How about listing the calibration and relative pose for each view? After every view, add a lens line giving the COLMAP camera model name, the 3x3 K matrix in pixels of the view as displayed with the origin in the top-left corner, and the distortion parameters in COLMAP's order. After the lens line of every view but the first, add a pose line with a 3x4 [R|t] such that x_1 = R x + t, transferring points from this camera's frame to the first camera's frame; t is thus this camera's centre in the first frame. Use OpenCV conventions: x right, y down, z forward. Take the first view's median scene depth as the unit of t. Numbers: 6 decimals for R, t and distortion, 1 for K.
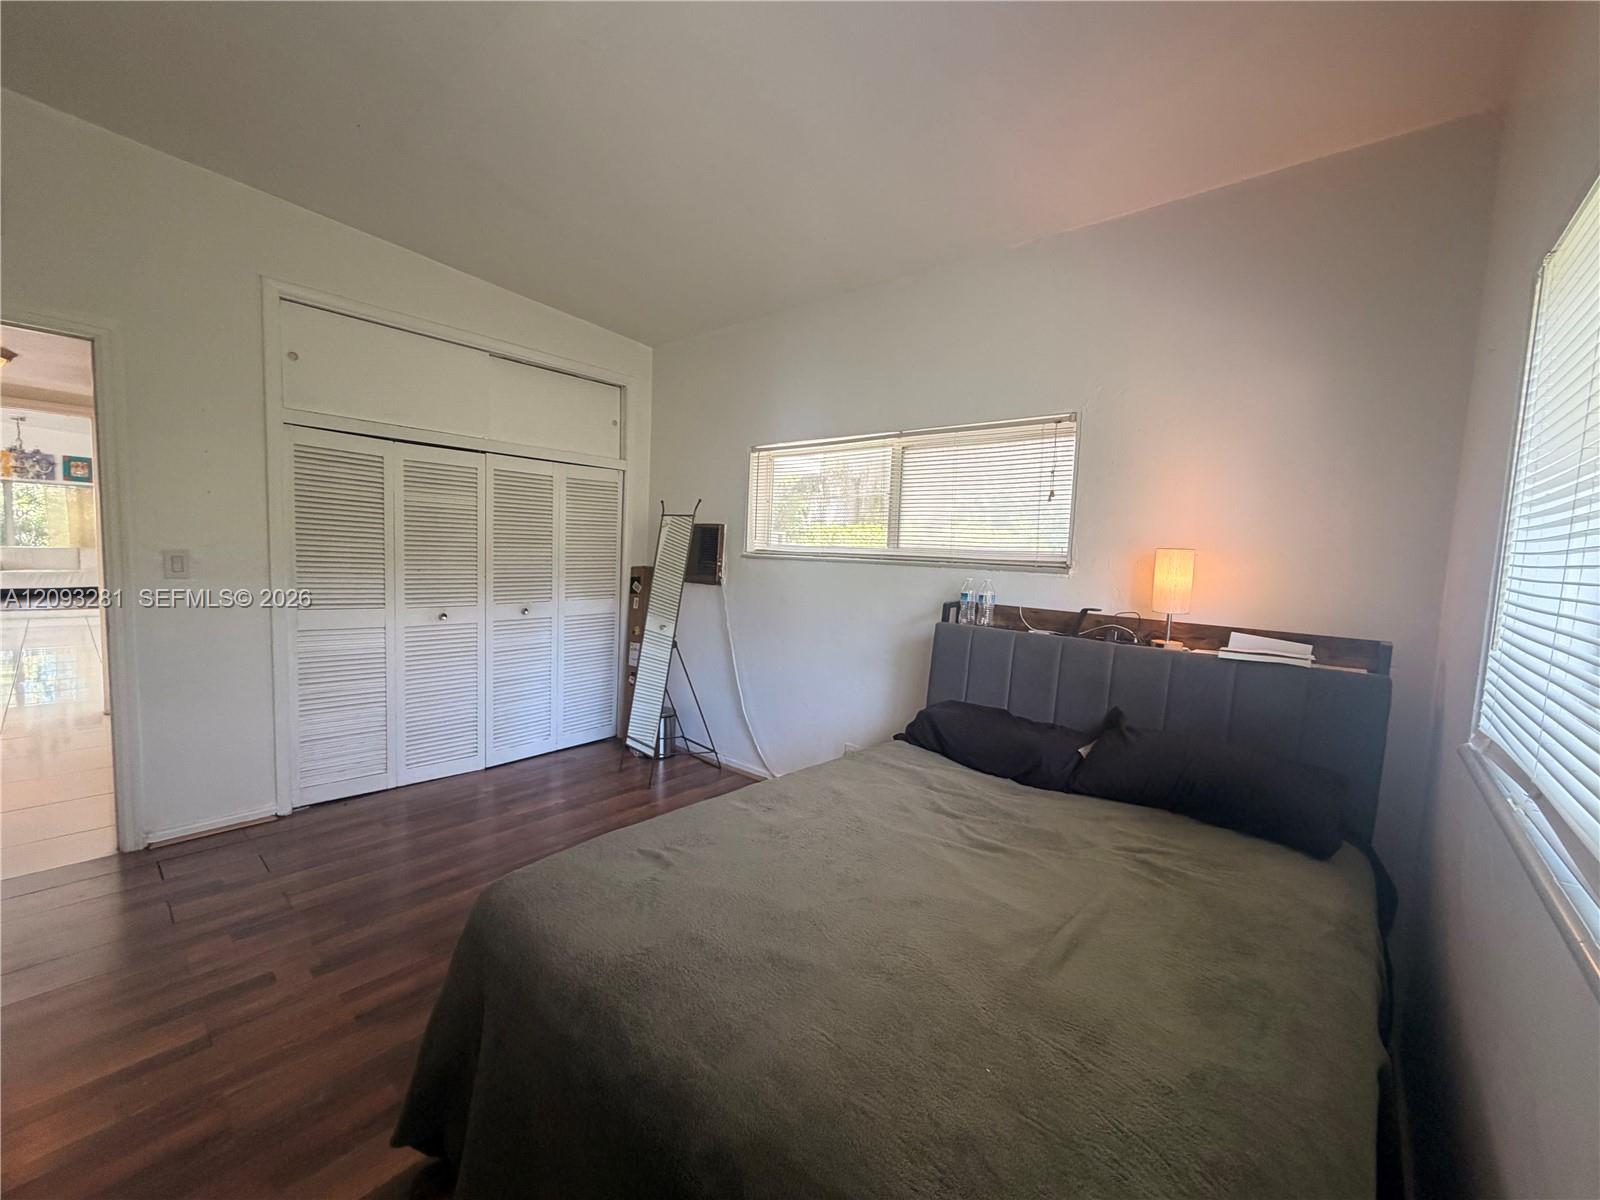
lens RADIAL K [[639.2, 0, 793.2], [0, 639.2, 601.1], [0, 0, 1]] dist [0.000418, 0.000590]
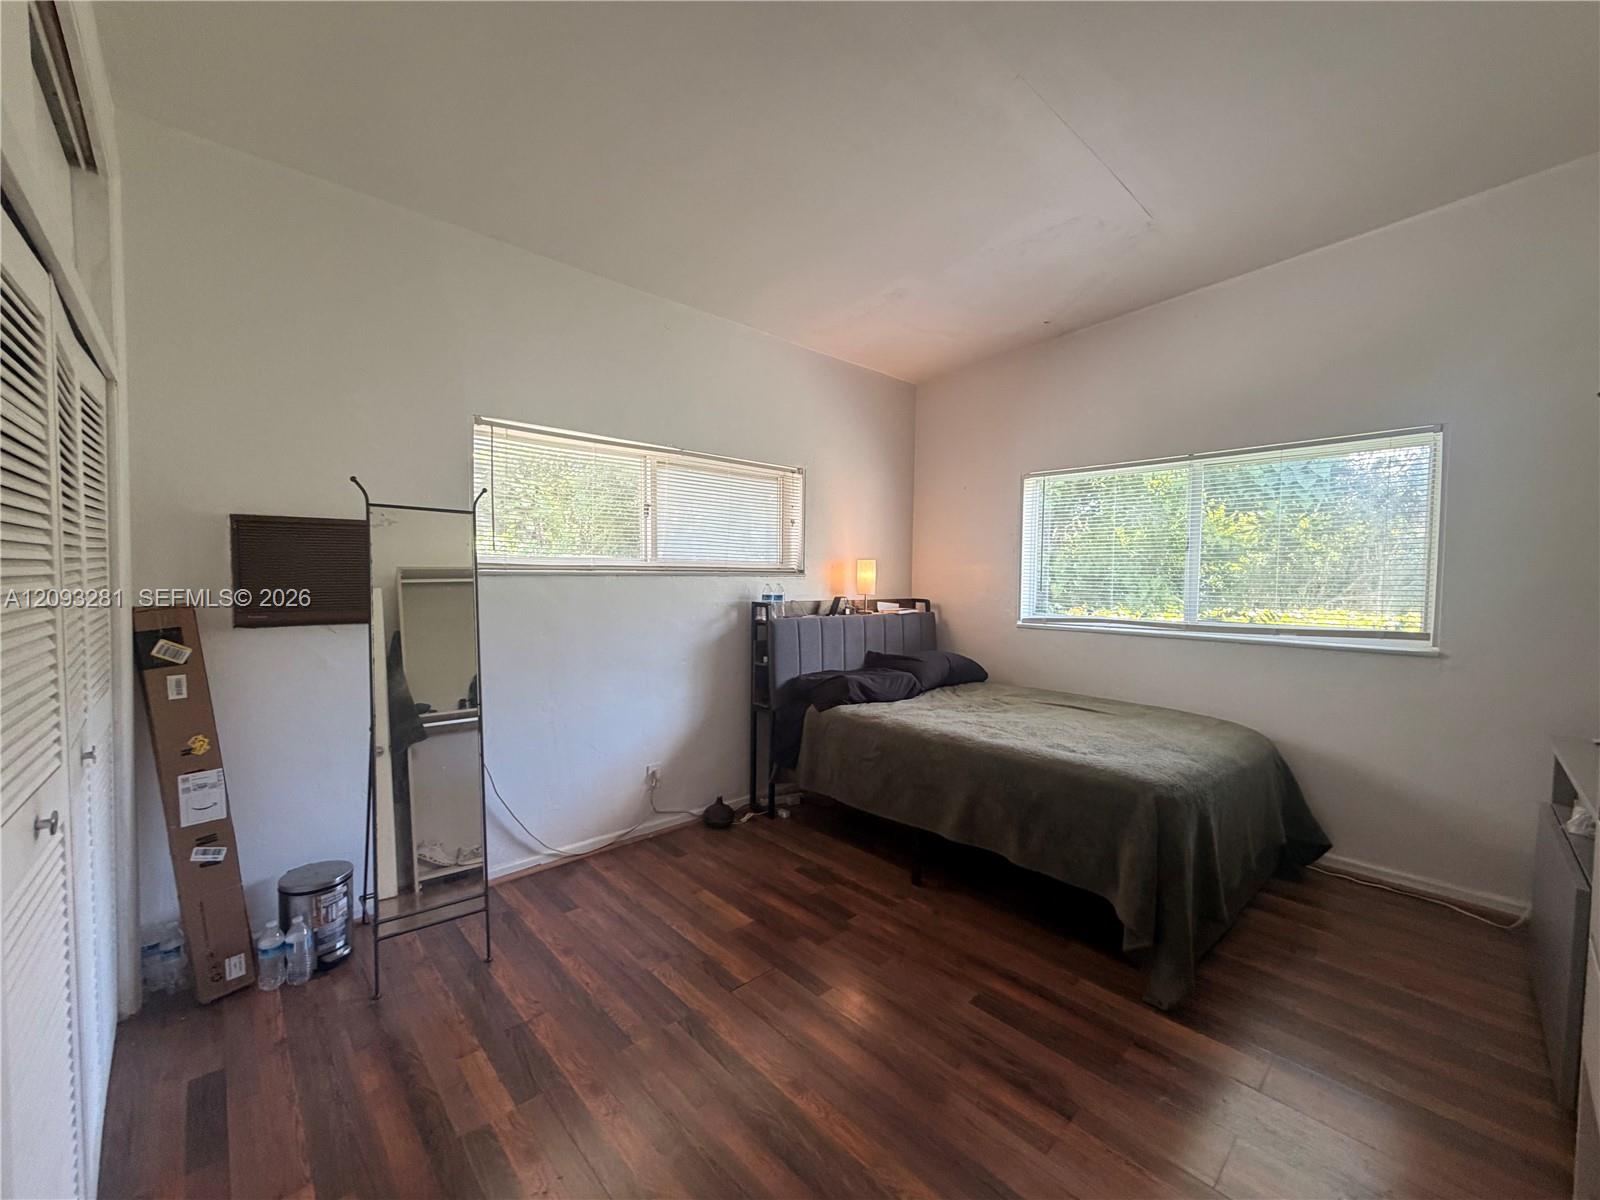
lens RADIAL K [[639.2, 0, 800.7], [0, 639.2, 595.8], [0, 0, 1]] dist [0.000418, 0.000590]
pose [[0.101574, -0.075945, 0.991925, -0.737142], [0.070722, 0.995110, 0.068946, -0.069591], [-0.992311, 0.063148, 0.106448, 0.591095]]
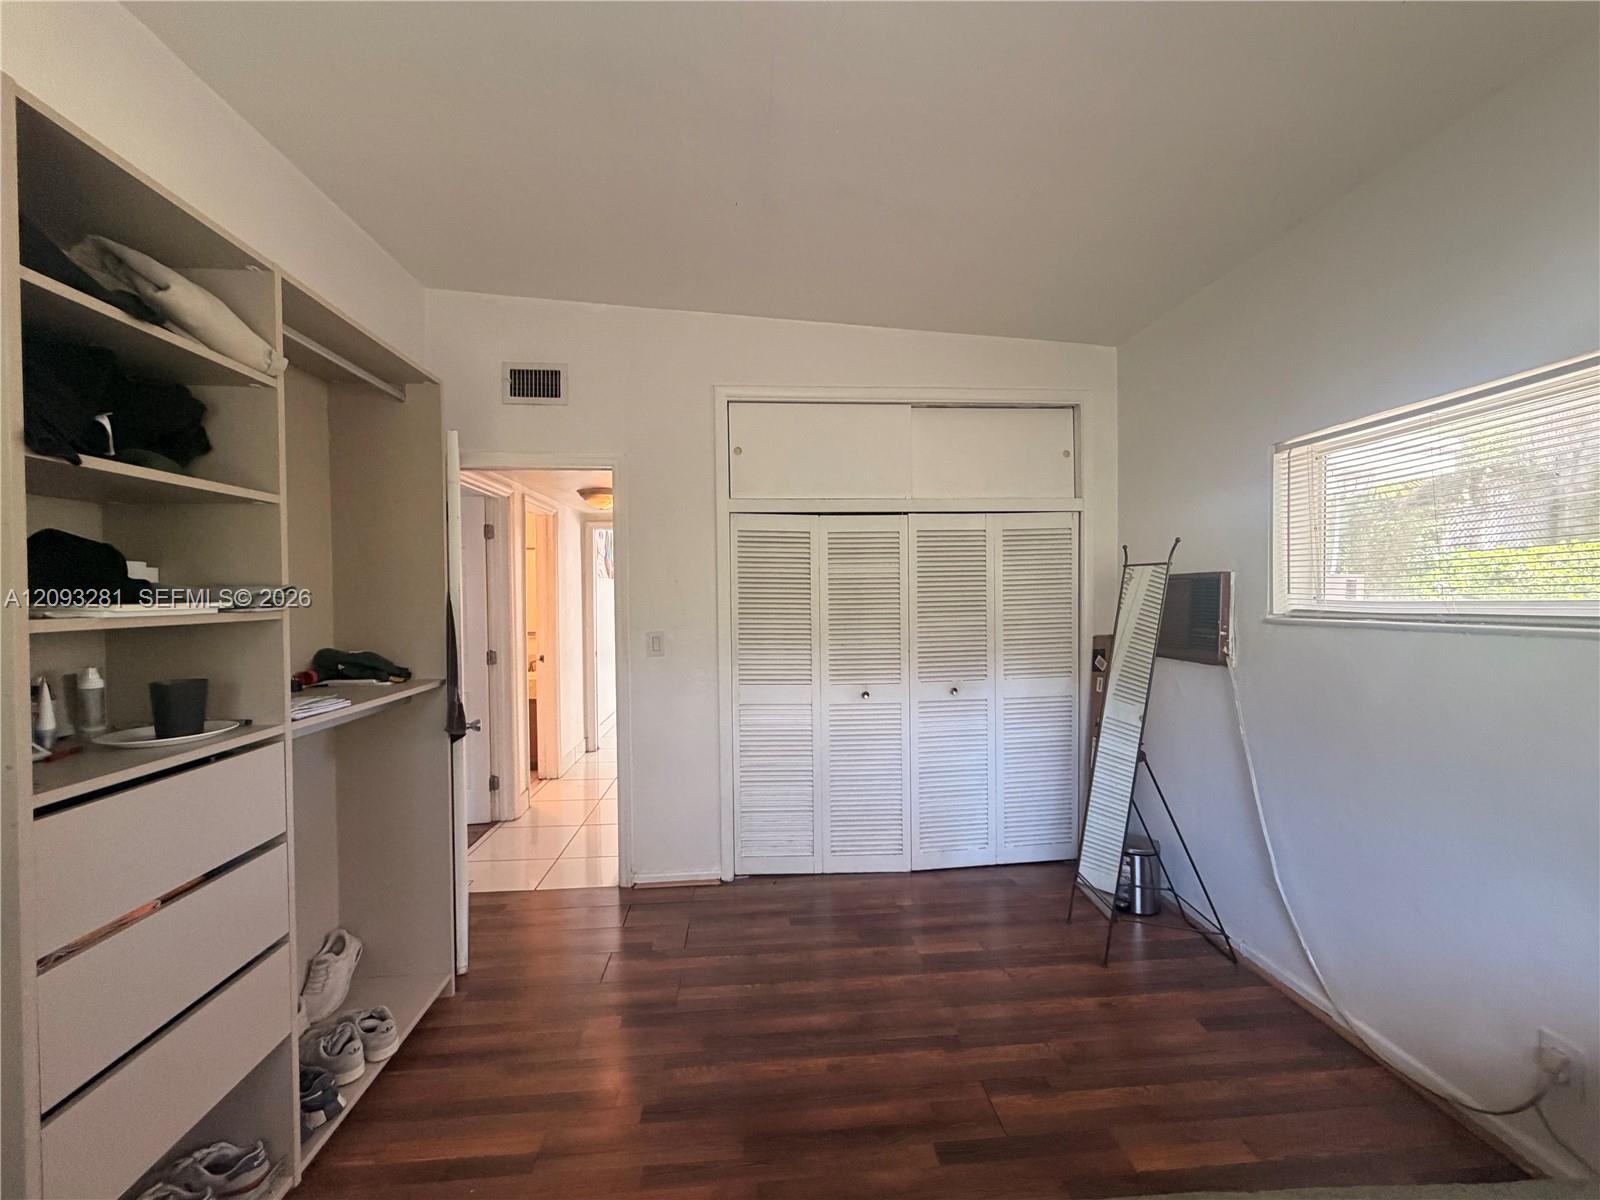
lens RADIAL K [[639.2, 0, 794.2], [0, 639.2, 602.2], [0, 0, 1]] dist [0.000418, 0.000590]
pose [[0.712836, -0.042081, -0.700067, 0.029874], [-0.014901, 0.997064, -0.075106, -0.036171], [0.701172, 0.063970, 0.710117, 0.247150]]
